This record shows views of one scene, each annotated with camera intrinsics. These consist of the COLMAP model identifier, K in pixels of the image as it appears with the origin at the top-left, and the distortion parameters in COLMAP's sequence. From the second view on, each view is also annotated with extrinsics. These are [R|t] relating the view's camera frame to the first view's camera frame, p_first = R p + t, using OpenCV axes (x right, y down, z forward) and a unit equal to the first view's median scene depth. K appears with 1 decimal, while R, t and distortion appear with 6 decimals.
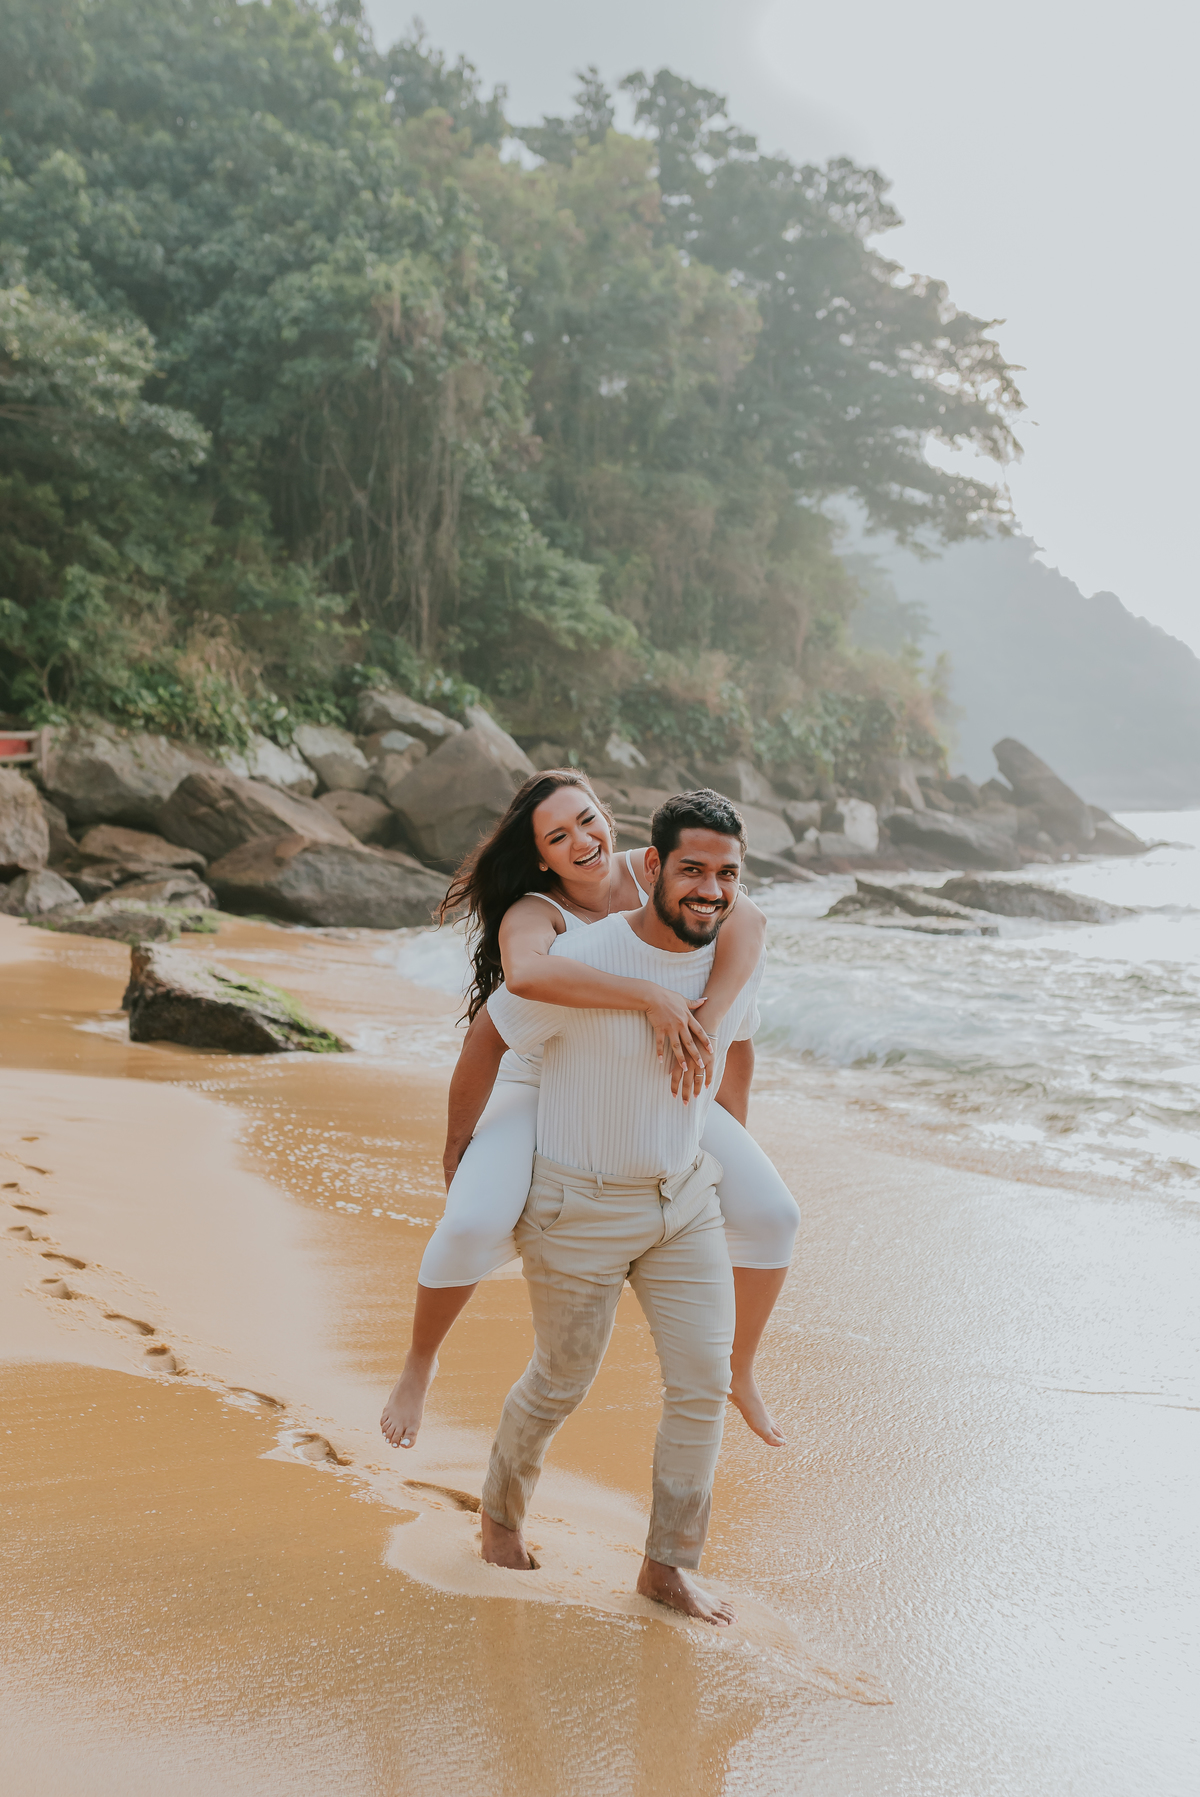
lens RADIAL K [[1953.9, 0, 539.2], [0, 1953.9, 965.3], [0, 0, 1]] dist [-0.009611, 0.007546]
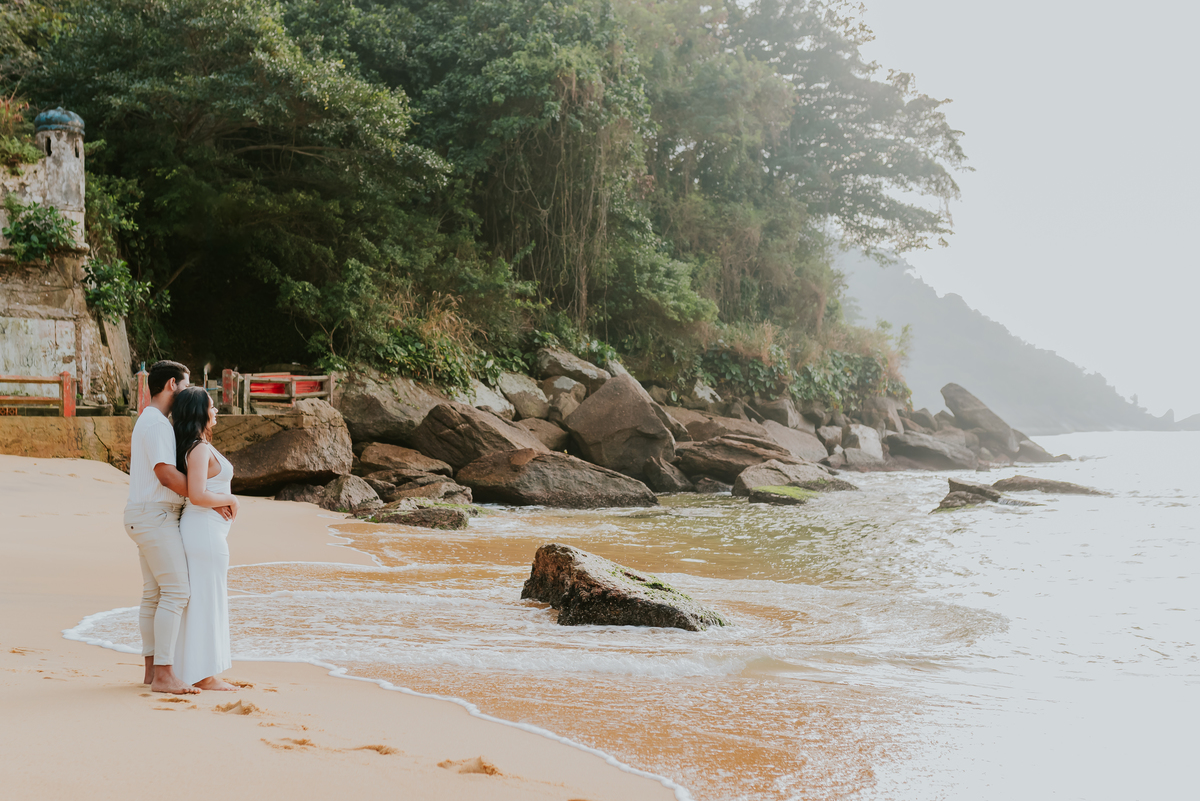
lens RADIAL K [[1239.8, 0, 517.4], [0, 1239.8, 450.2], [0, 0, 1]] dist [-0.000401, 0.006664]
pose [[0.998826, -0.002403, -0.048392, -0.064439], [-0.000891, 0.997689, -0.067934, -0.005400], [0.048444, 0.067897, 0.996516, 0.105929]]
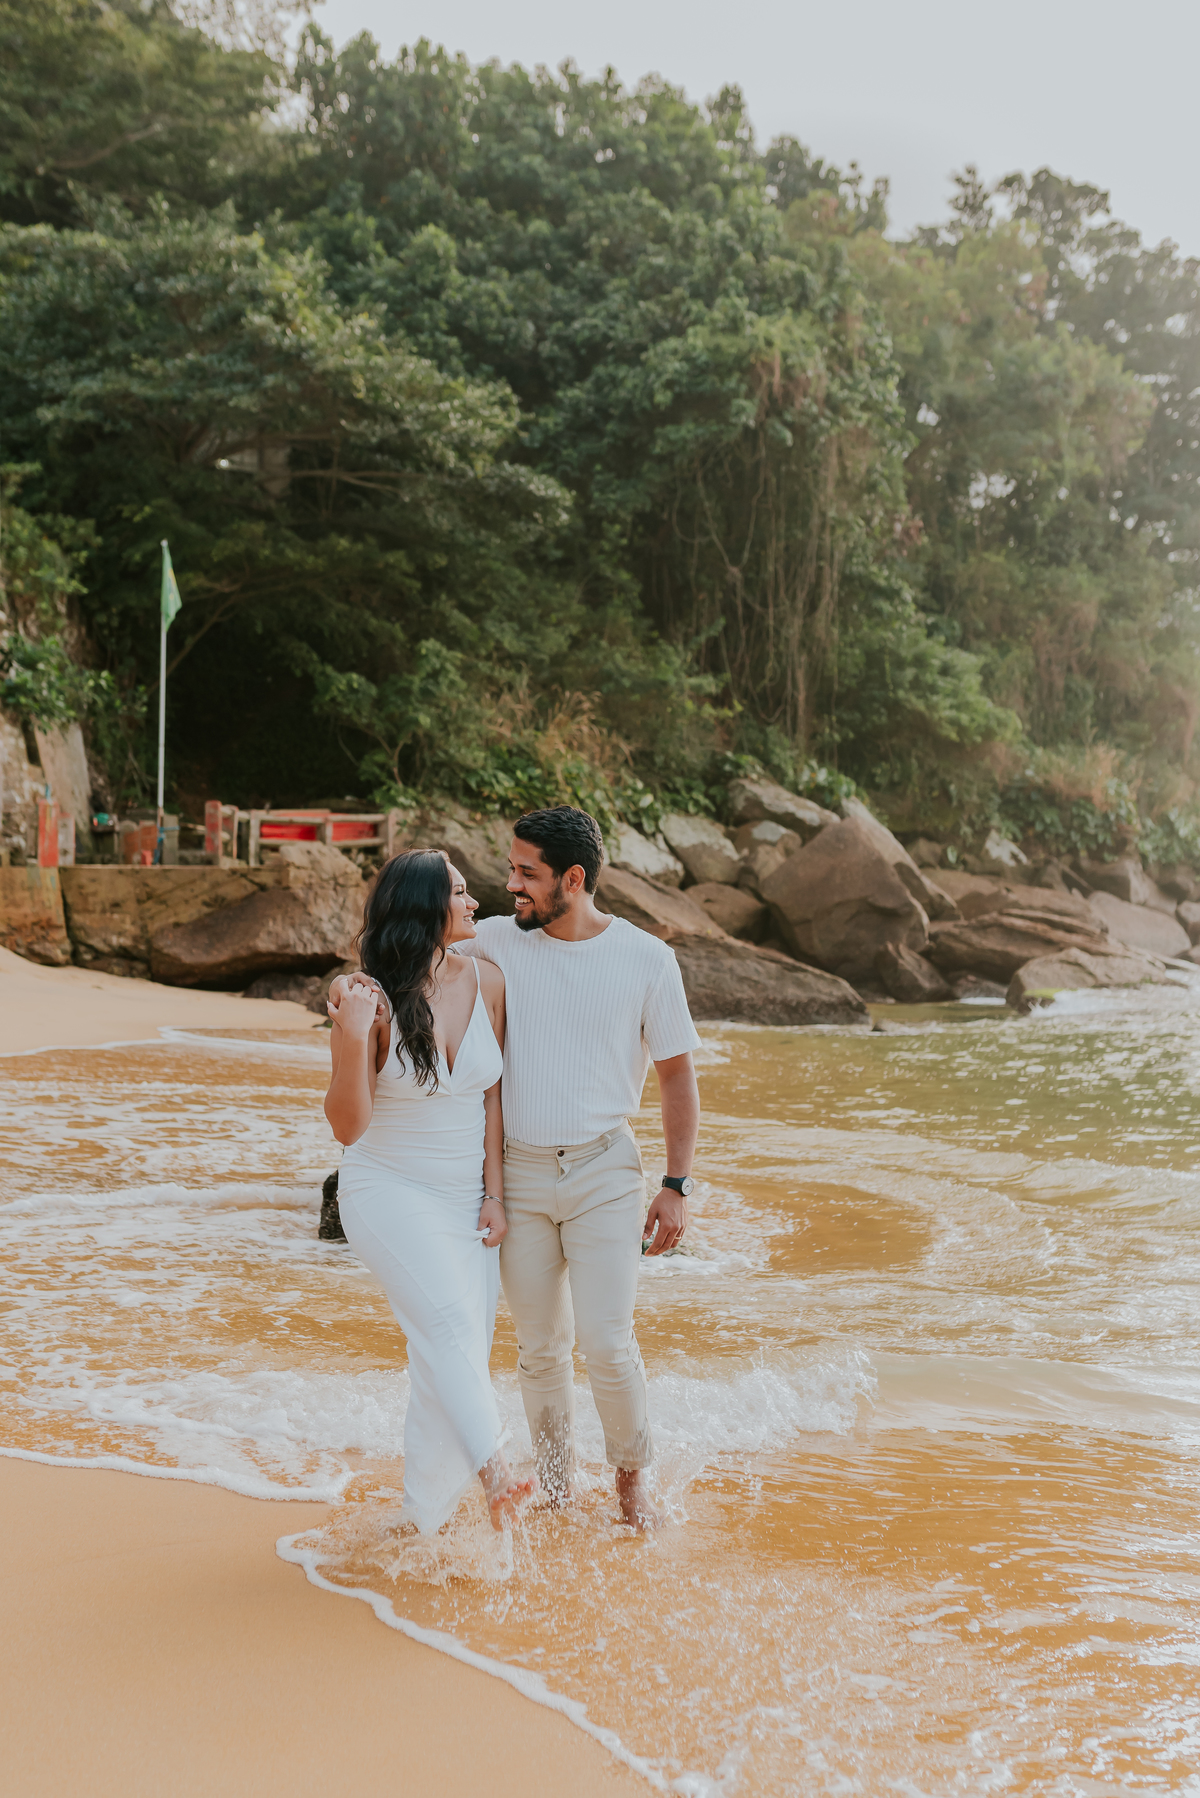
lens RADIAL K [[1724.9, 0, 599.8], [0, 1724.9, 963.9], [0, 0, 1]] dist [-0.007268, 0.017921]
pose [[0.986816, 0.010495, -0.161508, -0.018769], [-0.019288, 0.998410, -0.052969, -0.006026], [0.160695, 0.055386, 0.985449, 0.174384]]
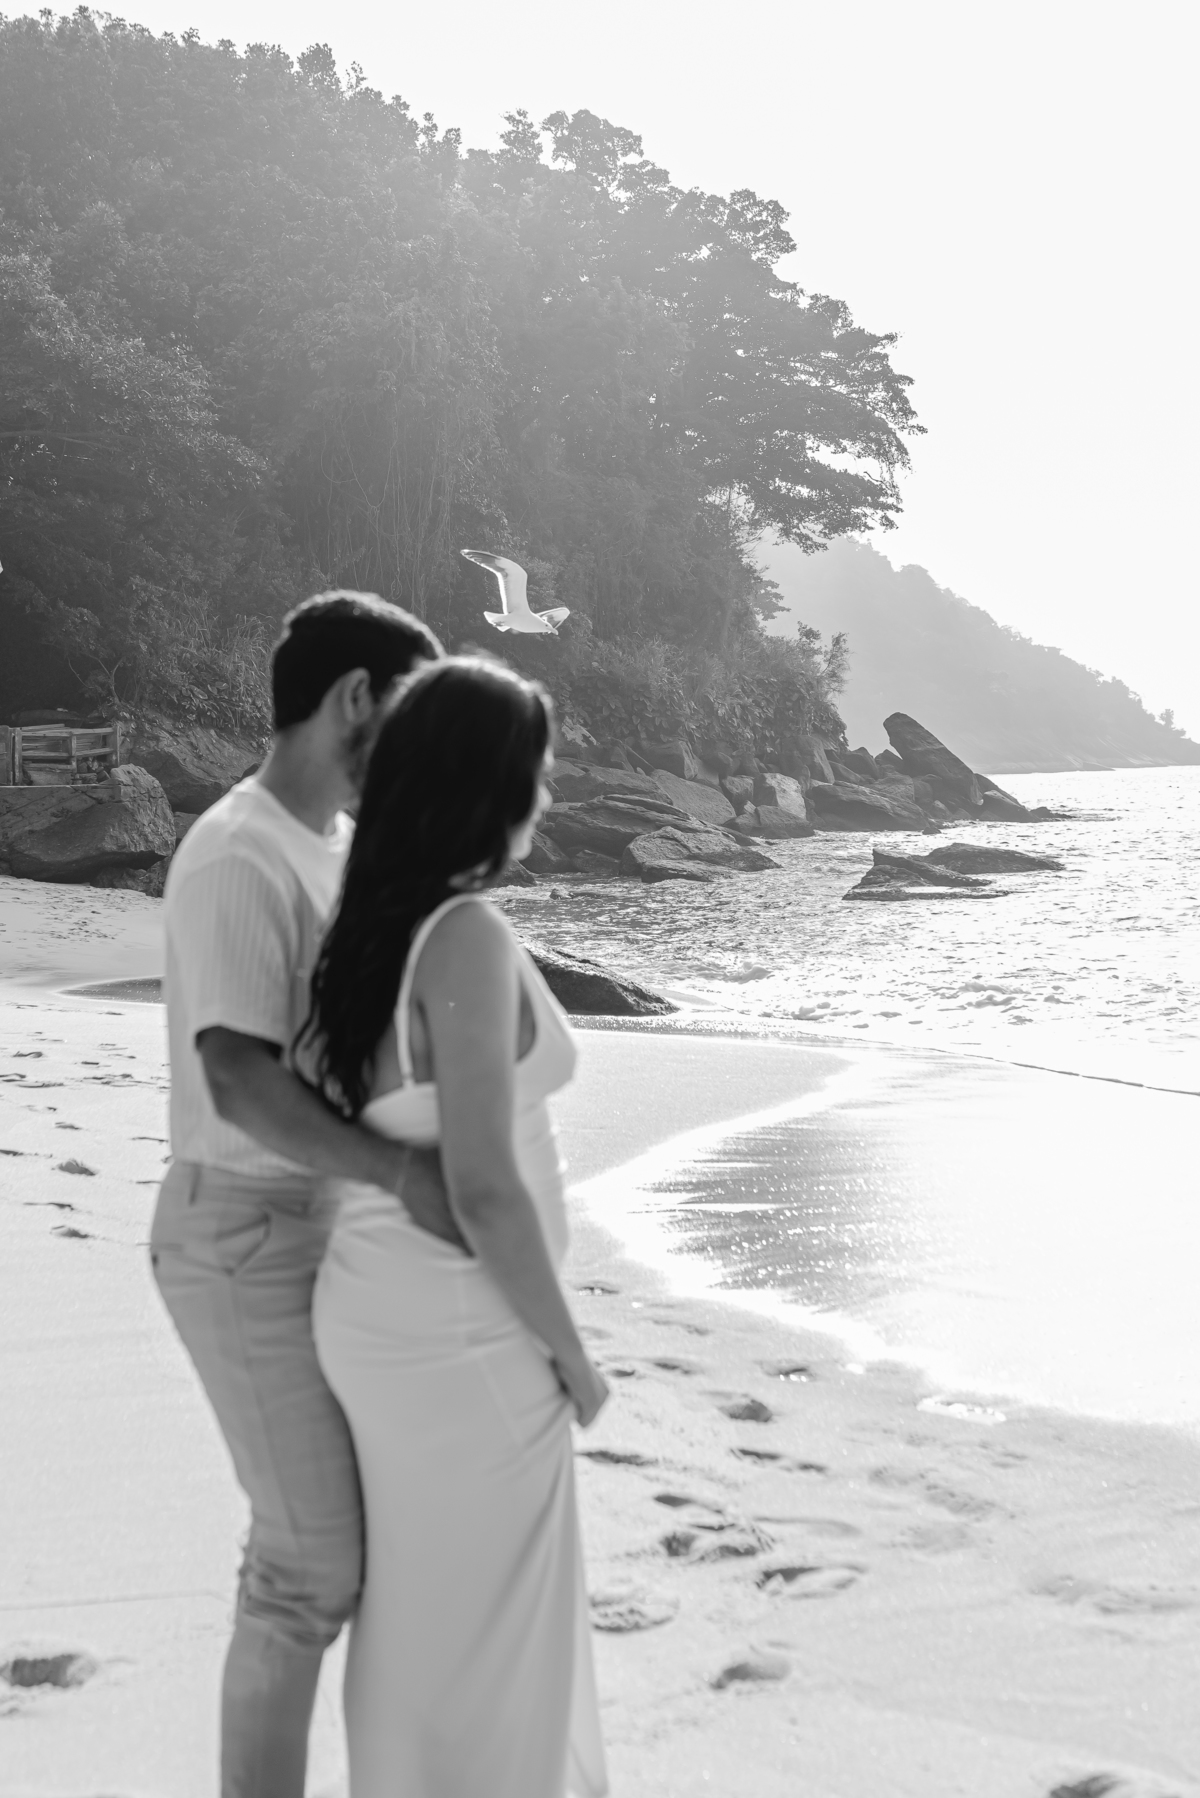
lens RADIAL K [[1899.2, 0, 466.5], [0, 1899.2, 845.6], [0, 0, 1]] dist [-0.030115, 0.001522]
pose [[0.998407, -0.014272, 0.054596, -0.095658], [0.016587, 0.998972, -0.042199, -0.004037], [-0.053937, 0.043037, 0.997616, -0.058308]]
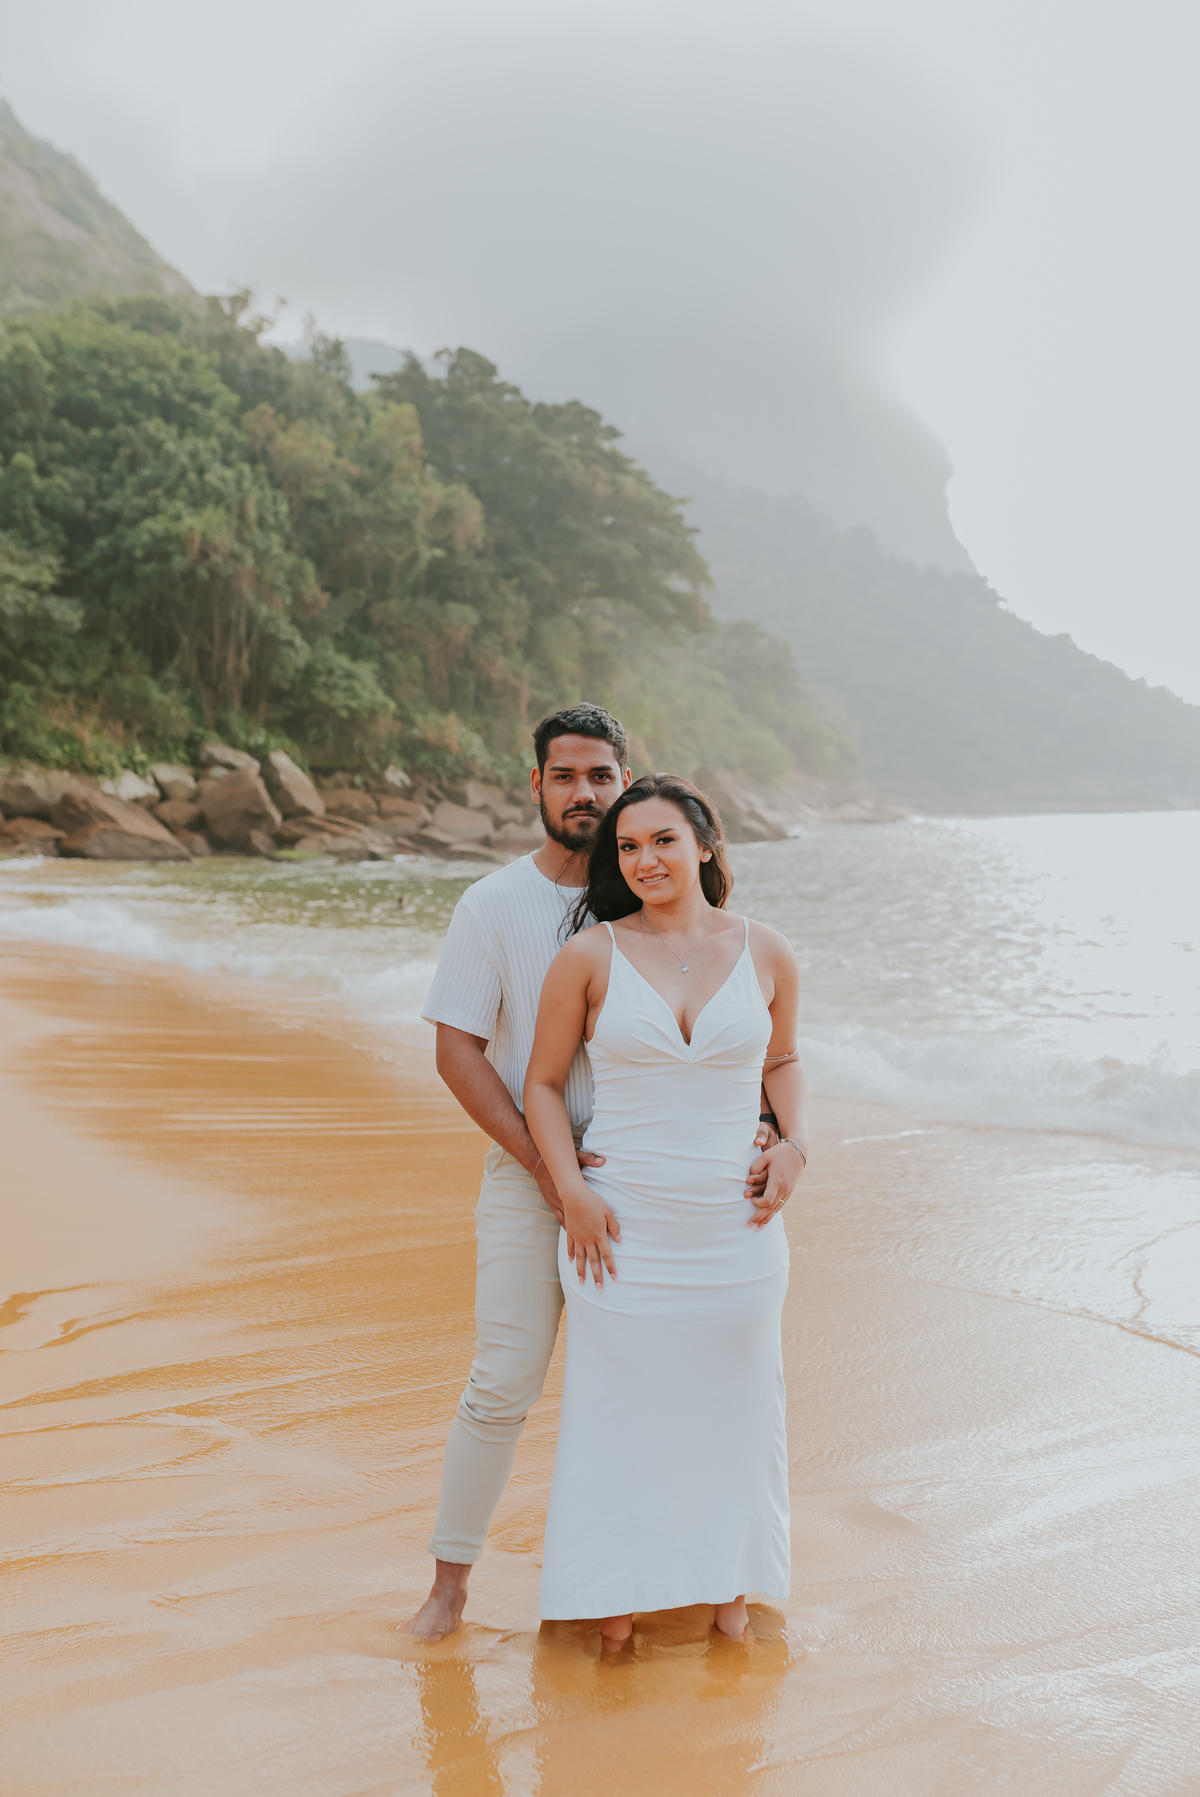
lens RADIAL K [[1656.4, 0, 575.9], [0, 1656.4, 948.1], [0, 0, 1]] dist [-0.001616, 0.019045]
pose [[0.998986, 0.011361, -0.043556, 0.325662], [-0.011116, 0.999921, 0.005870, 0.034355], [0.043620, -0.005380, 0.999034, -0.509843]]
